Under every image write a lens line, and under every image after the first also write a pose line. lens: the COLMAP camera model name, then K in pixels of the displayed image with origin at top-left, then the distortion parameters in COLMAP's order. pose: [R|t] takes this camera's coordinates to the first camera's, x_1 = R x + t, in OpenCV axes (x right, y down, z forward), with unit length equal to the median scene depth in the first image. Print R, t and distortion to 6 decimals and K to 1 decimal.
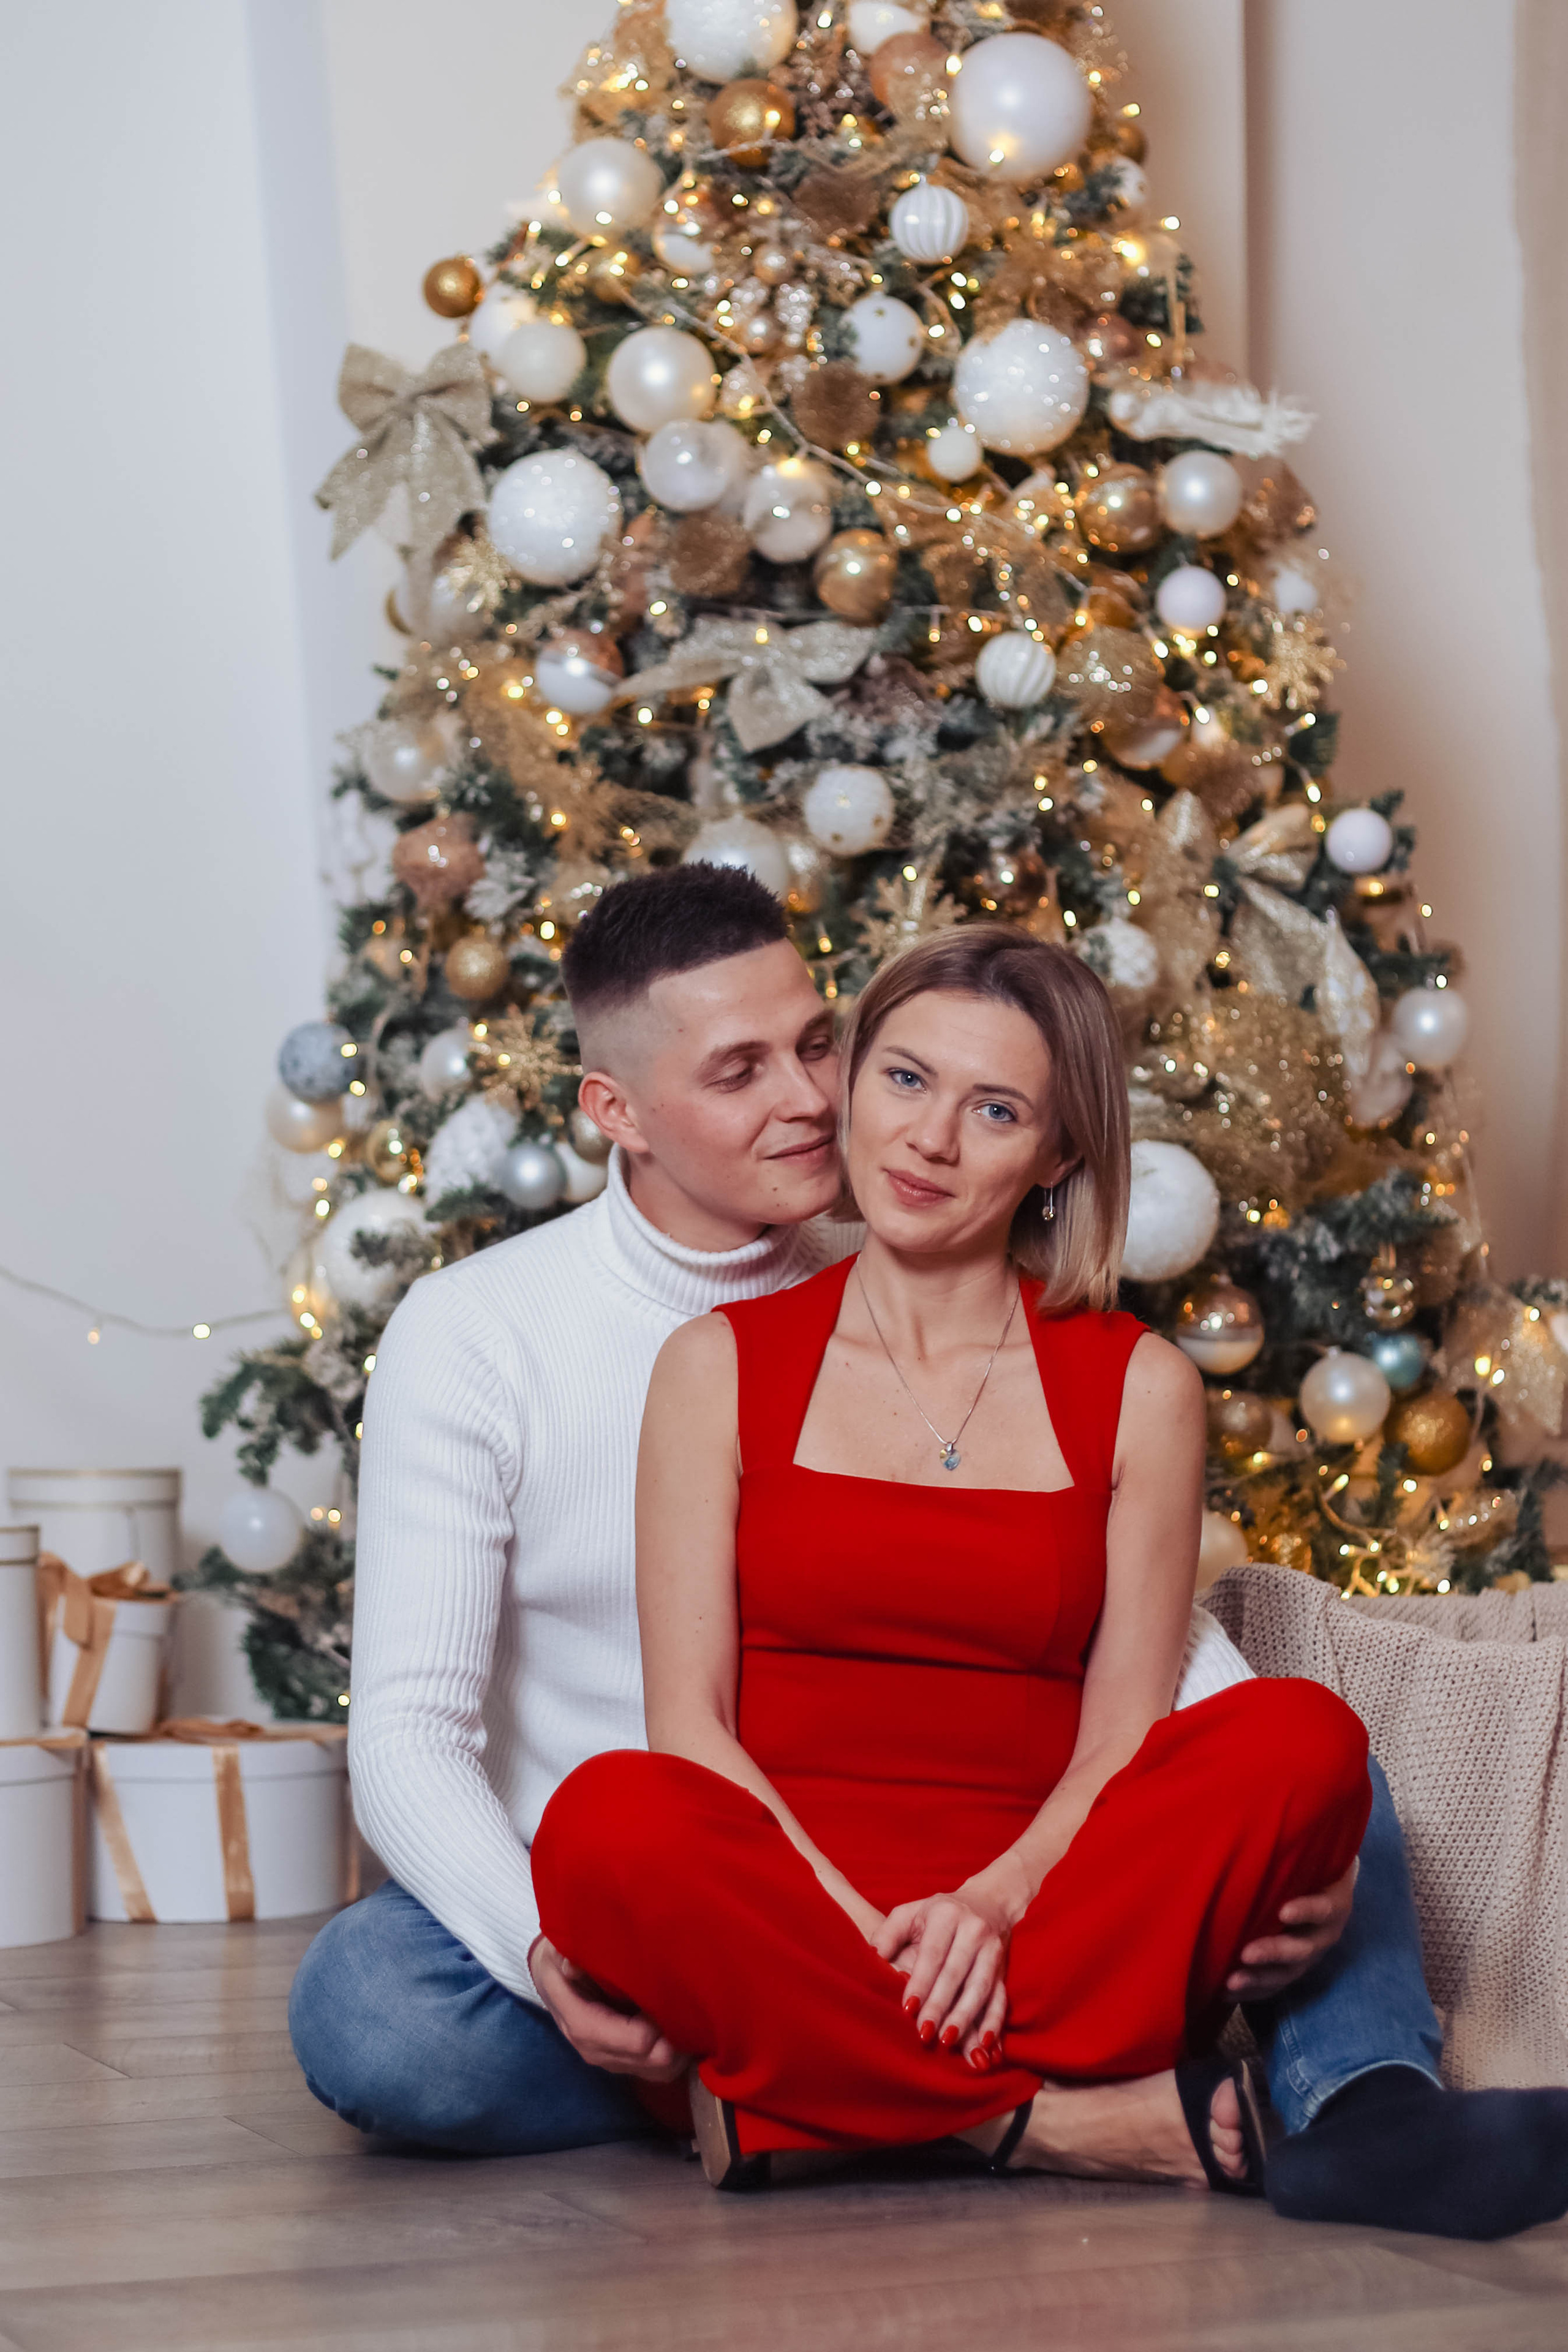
lens RADIAL K [[5778.0, 0, 784.0], [0, 5778.0, 1176.0], [0, 0, 1]] dist [-0.161081, 0.387759]
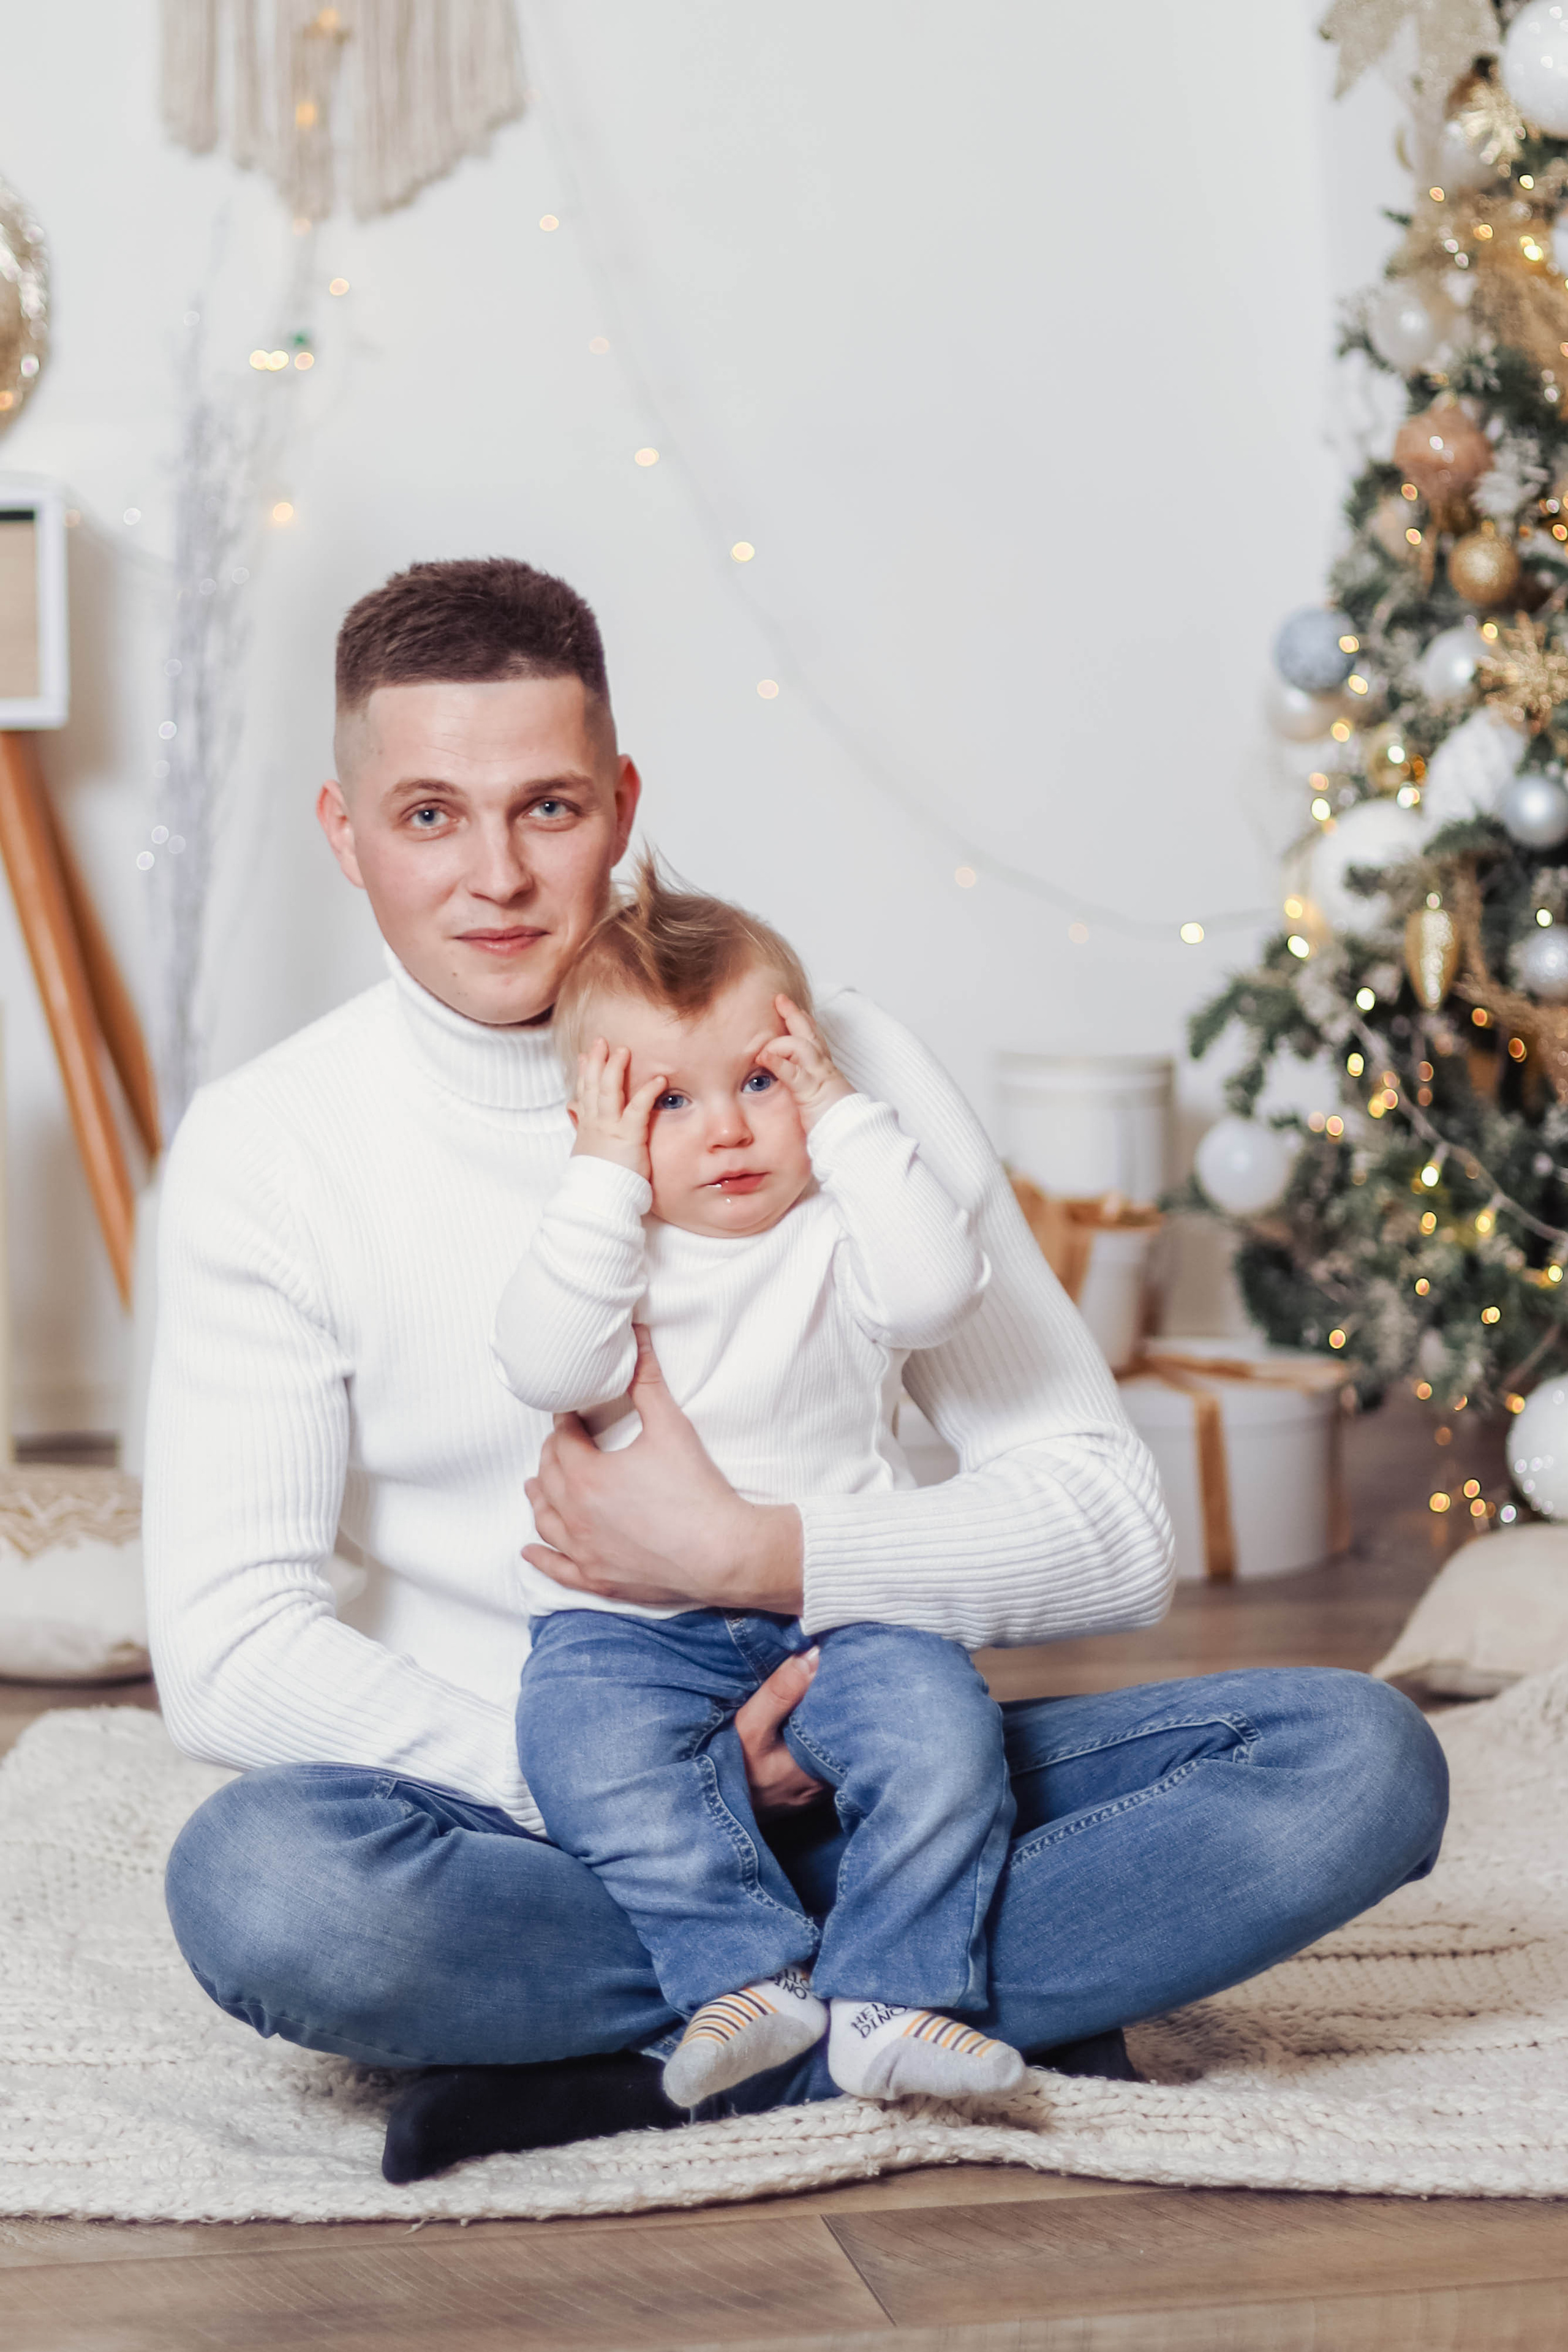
lens RADIAL K [[5778.0, 0, 784.0], [0, 5778.0, 1176.0], [0, 0, 1]] dist [-0.161081, 0.387759]
pose [[0.981006, 0.023282, -0.192574, 0.015323], [0.003126, 0.990744, 0.135708, -0.063212], [0.193952, -0.133732, 0.971853, 0.078838]]
